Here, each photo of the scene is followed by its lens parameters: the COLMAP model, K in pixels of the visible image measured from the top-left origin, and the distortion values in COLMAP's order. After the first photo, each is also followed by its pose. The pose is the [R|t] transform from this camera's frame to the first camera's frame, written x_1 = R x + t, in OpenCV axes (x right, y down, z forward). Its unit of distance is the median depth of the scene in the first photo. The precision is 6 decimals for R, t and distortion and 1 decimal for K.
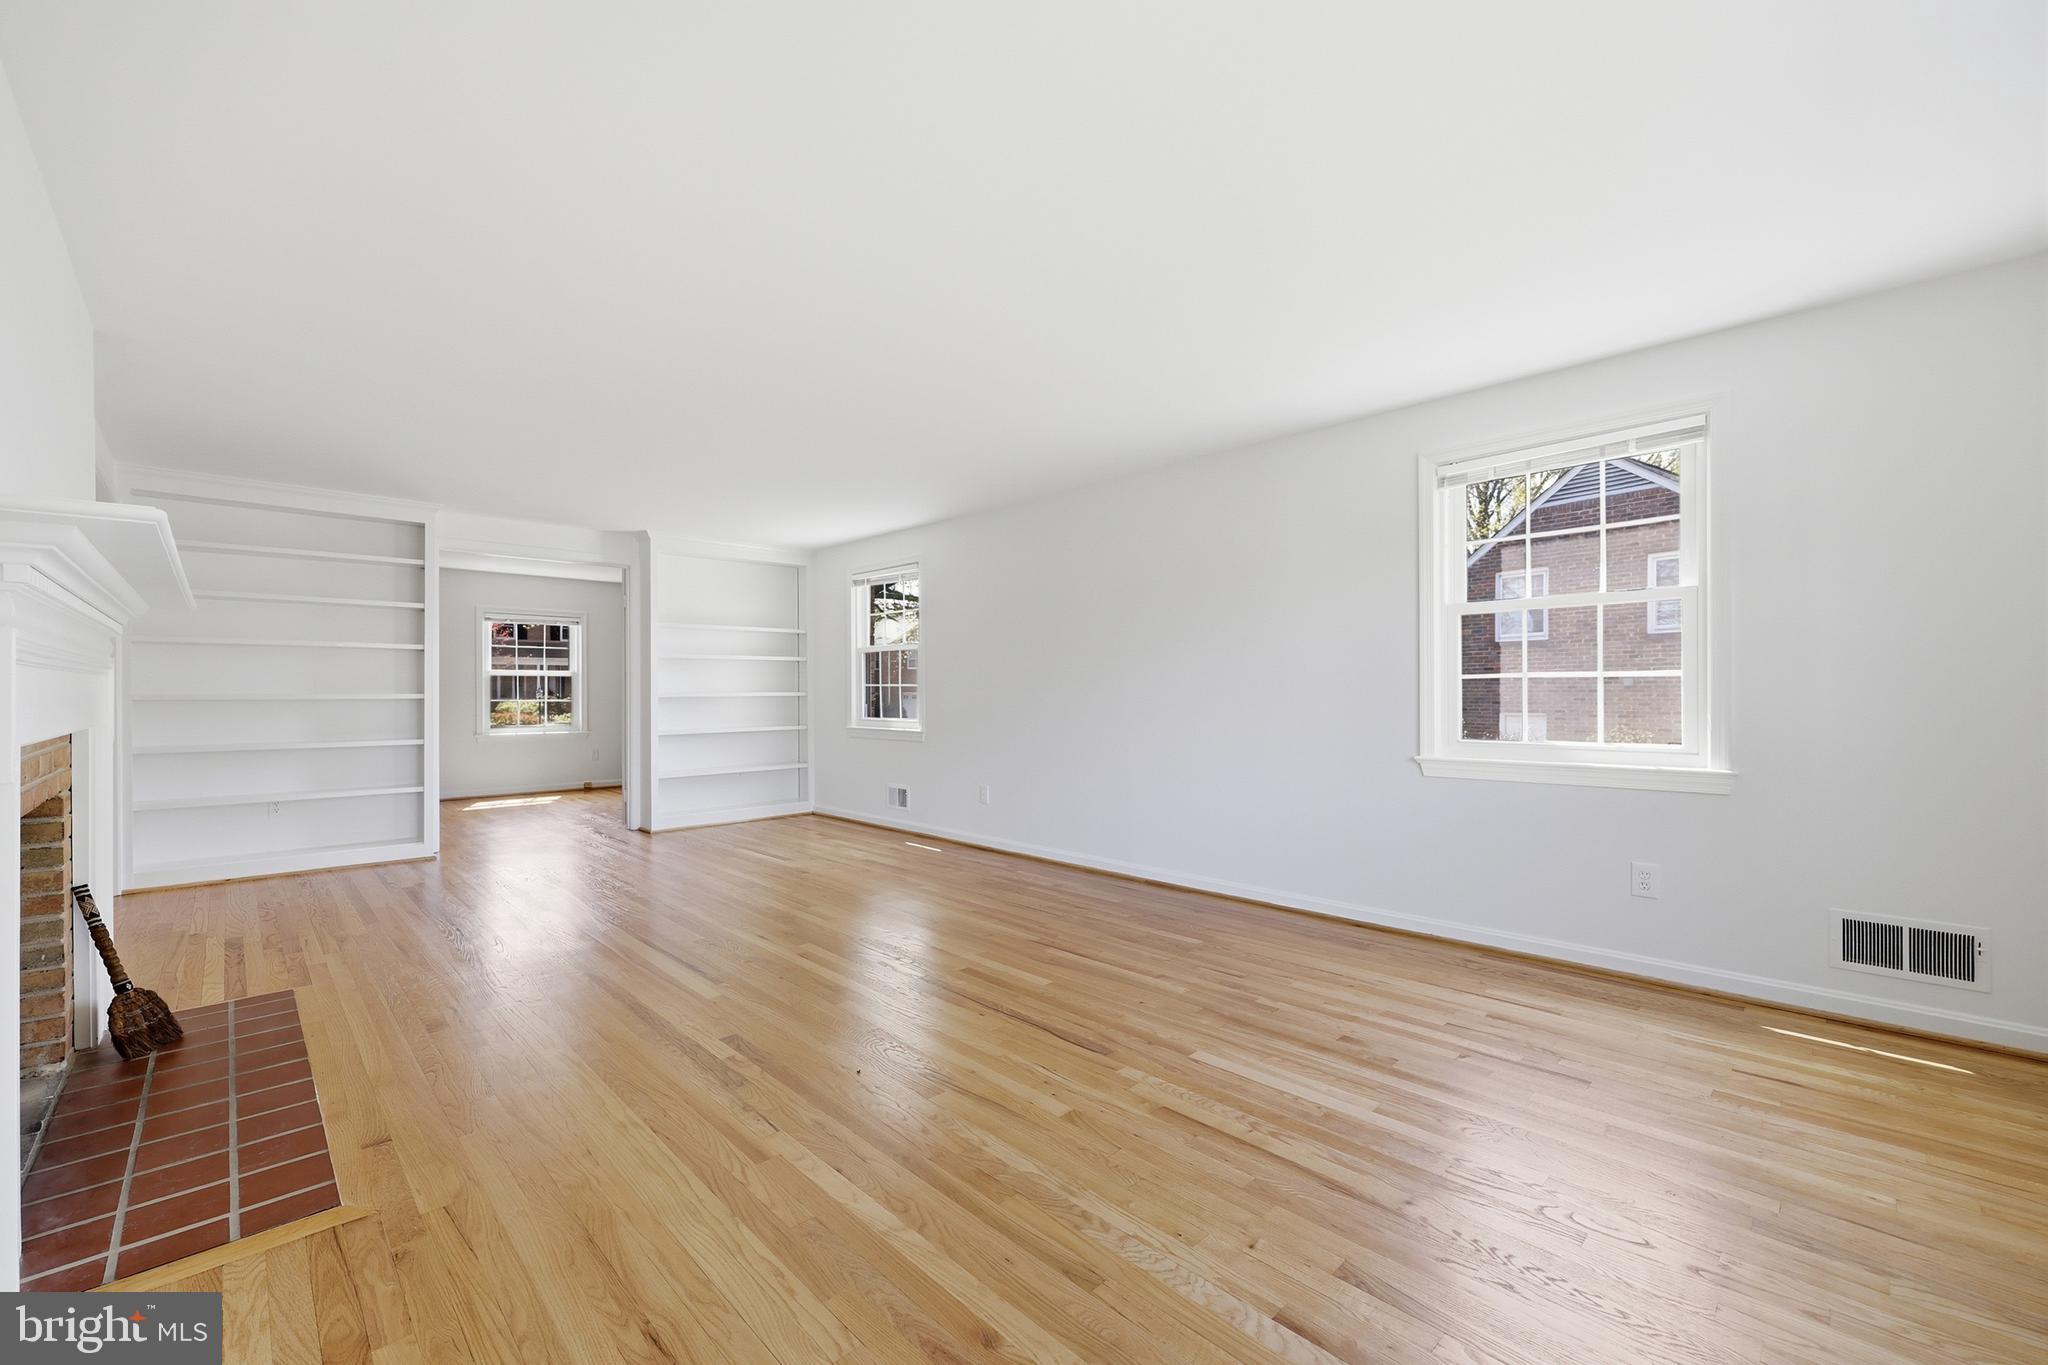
lens RADIAL K [[833.3, 0, 1029.9], [0, 833.3, 691.9], [0, 0, 1]] dist [-0.002278, 0.000067]
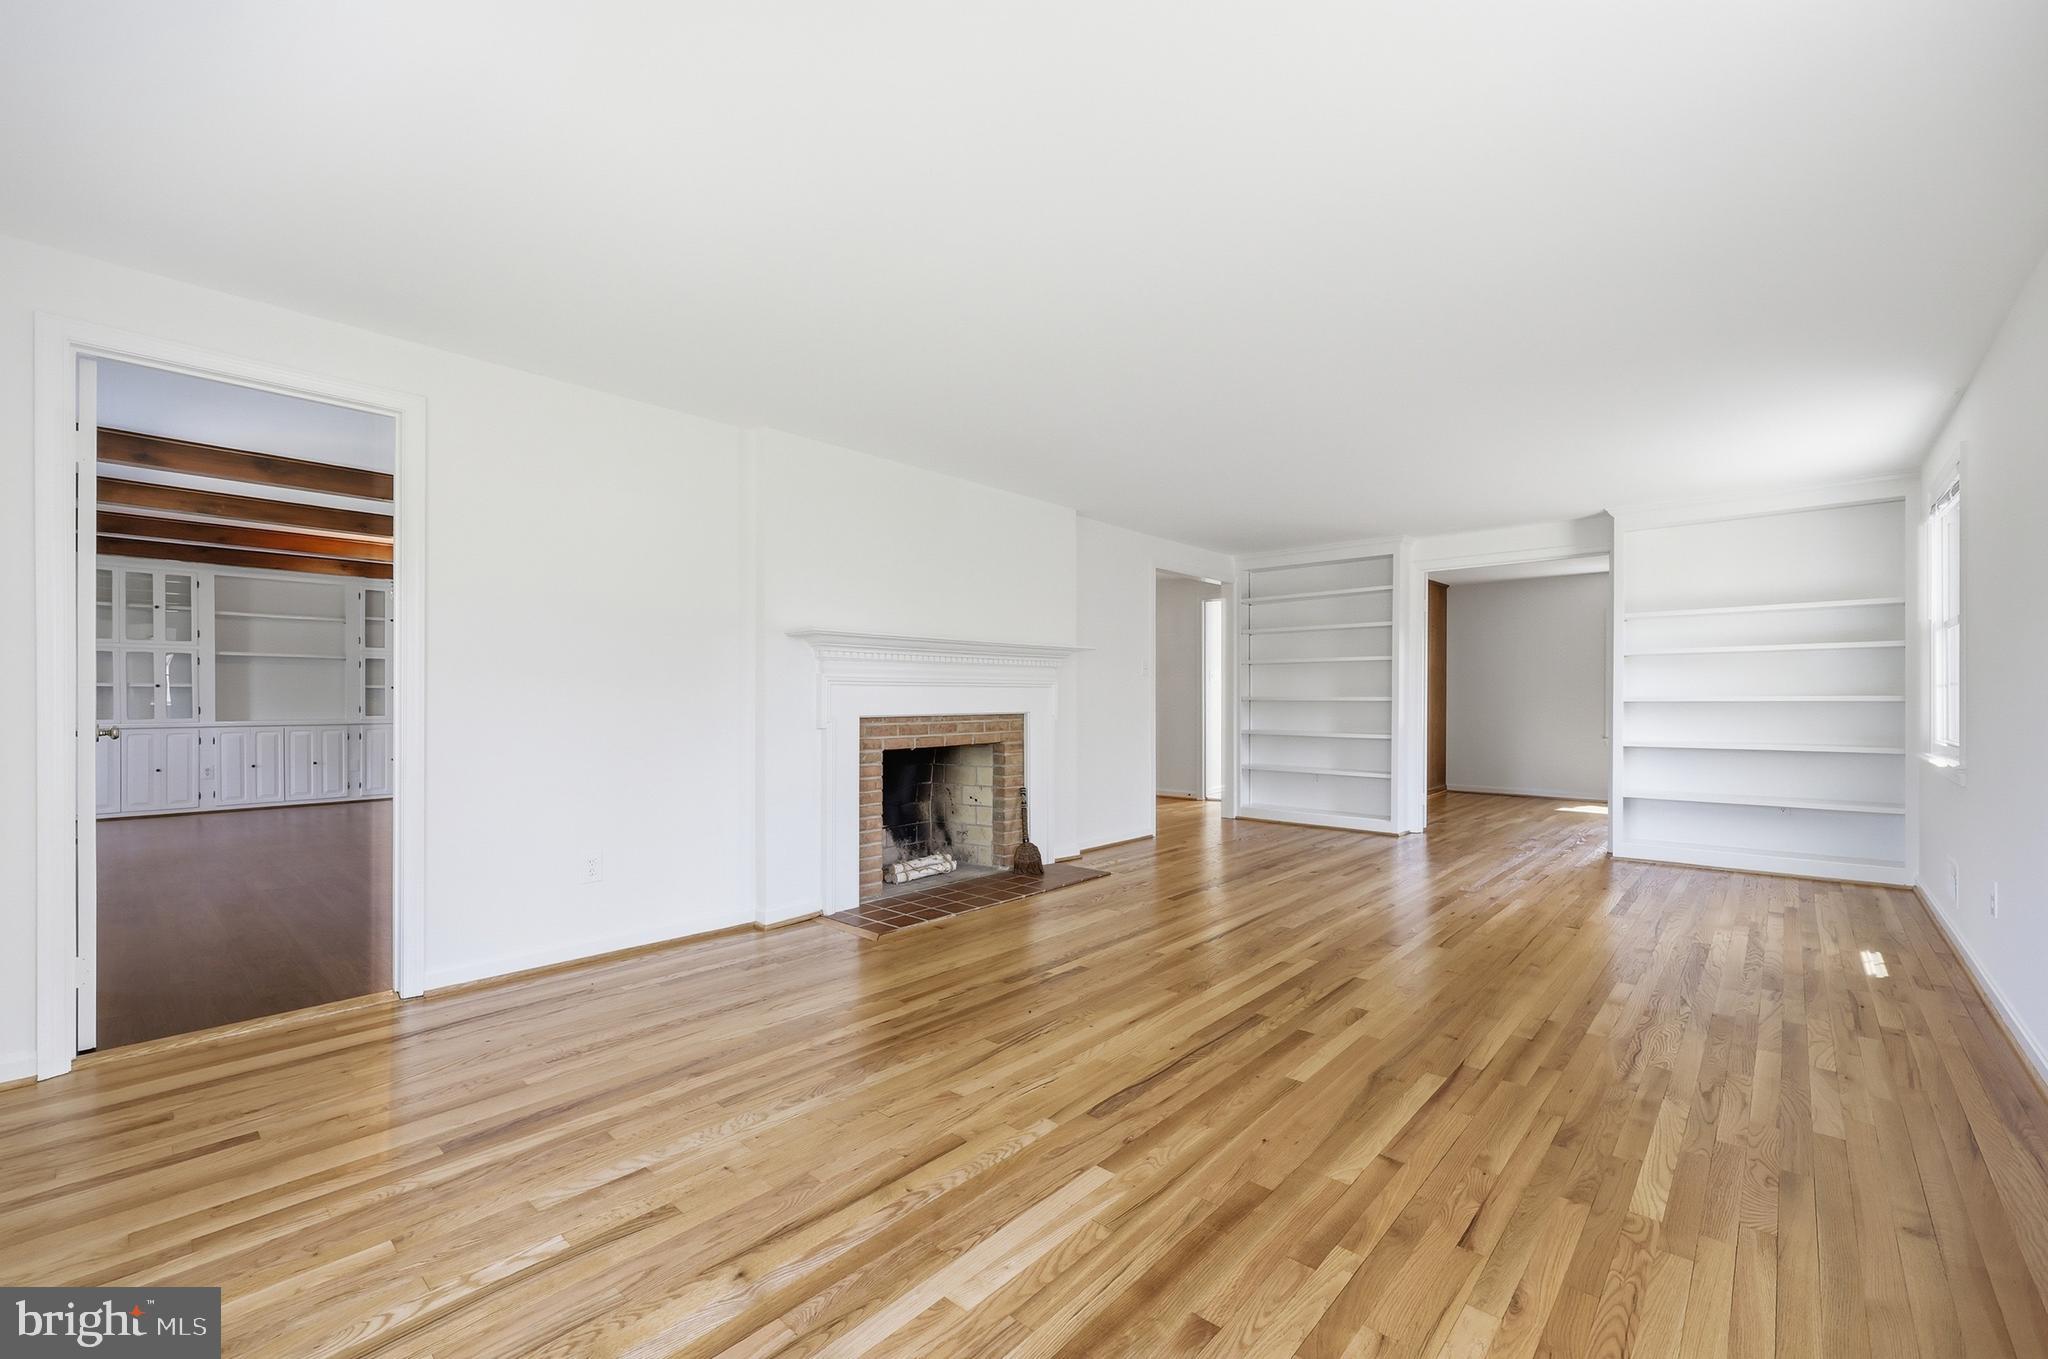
lens RADIAL K [[833.3, 0, 1030.2], [0, 833.3, 690.7], [0, 0, 1]] dist [-0.002278, 0.000067]
pose [[0.064589, -0.004428, -0.997902, 0.947489], [0.003467, 0.999985, -0.004213, -0.007423], [0.997906, -0.003187, 0.064604, 0.866449]]
